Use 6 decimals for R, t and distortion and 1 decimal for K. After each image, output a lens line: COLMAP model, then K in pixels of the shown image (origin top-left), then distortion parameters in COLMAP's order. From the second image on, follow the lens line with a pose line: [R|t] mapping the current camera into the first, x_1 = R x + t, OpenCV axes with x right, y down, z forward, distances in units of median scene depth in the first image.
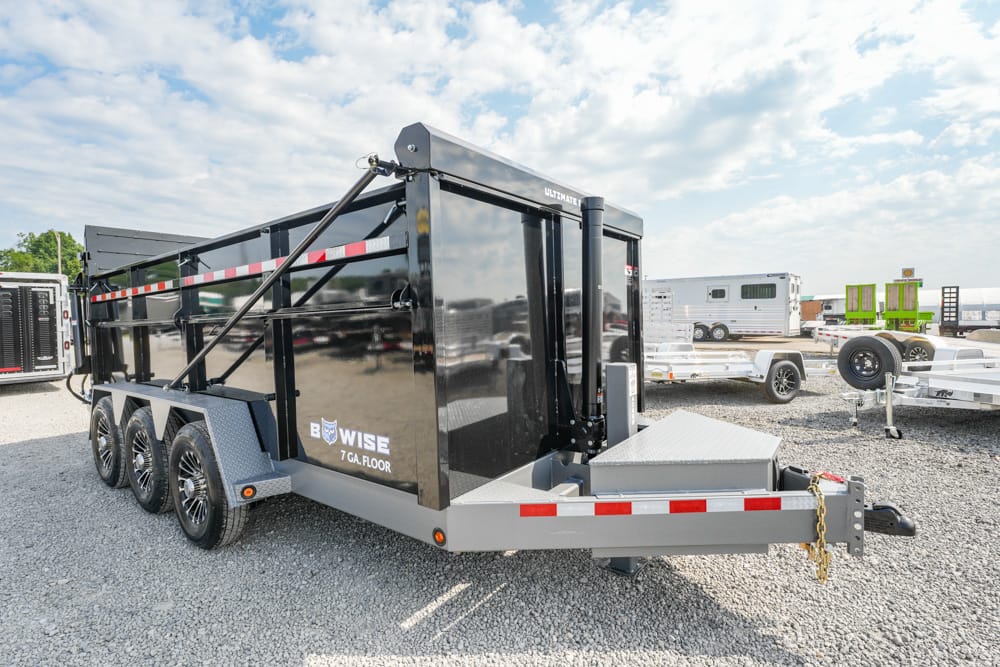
lens RADIAL K [[410.4, 0, 480.7], [0, 410.4, 335.9], [0, 0, 1]] dist [-0.008118, 0.000285]
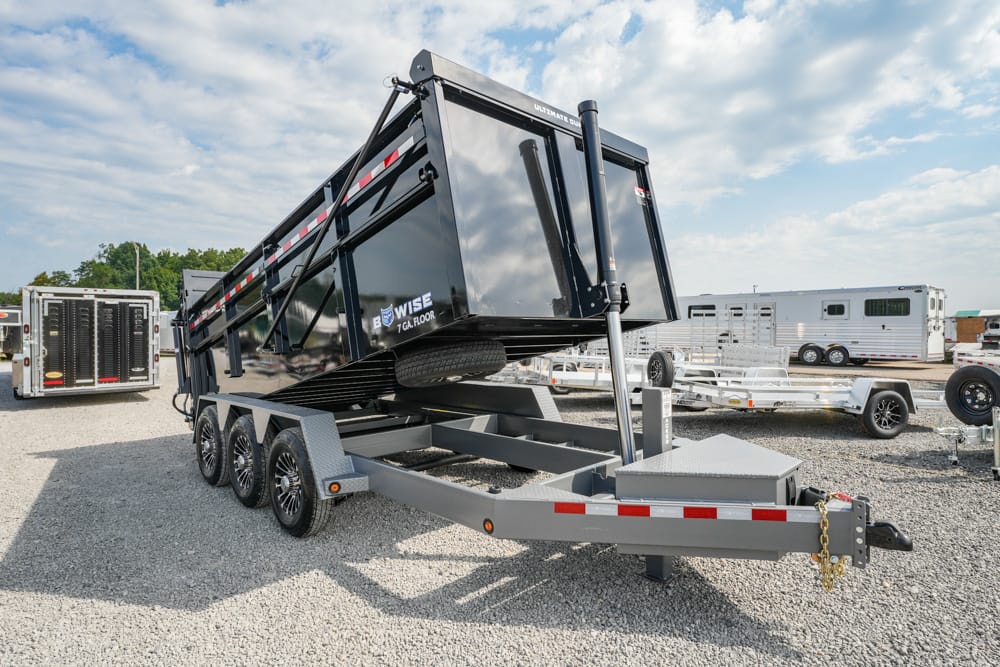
lens RADIAL K [[547.4, 0, 500.0], [0, 547.4, 333.5], [0, 0, 1]] dist [0.002638, -0.000091]
pose [[0.989107, 0.011907, -0.146718, 0.119255], [-0.015574, 0.999594, -0.023868, -0.032351], [0.146375, 0.025893, 0.988890, -0.449286]]
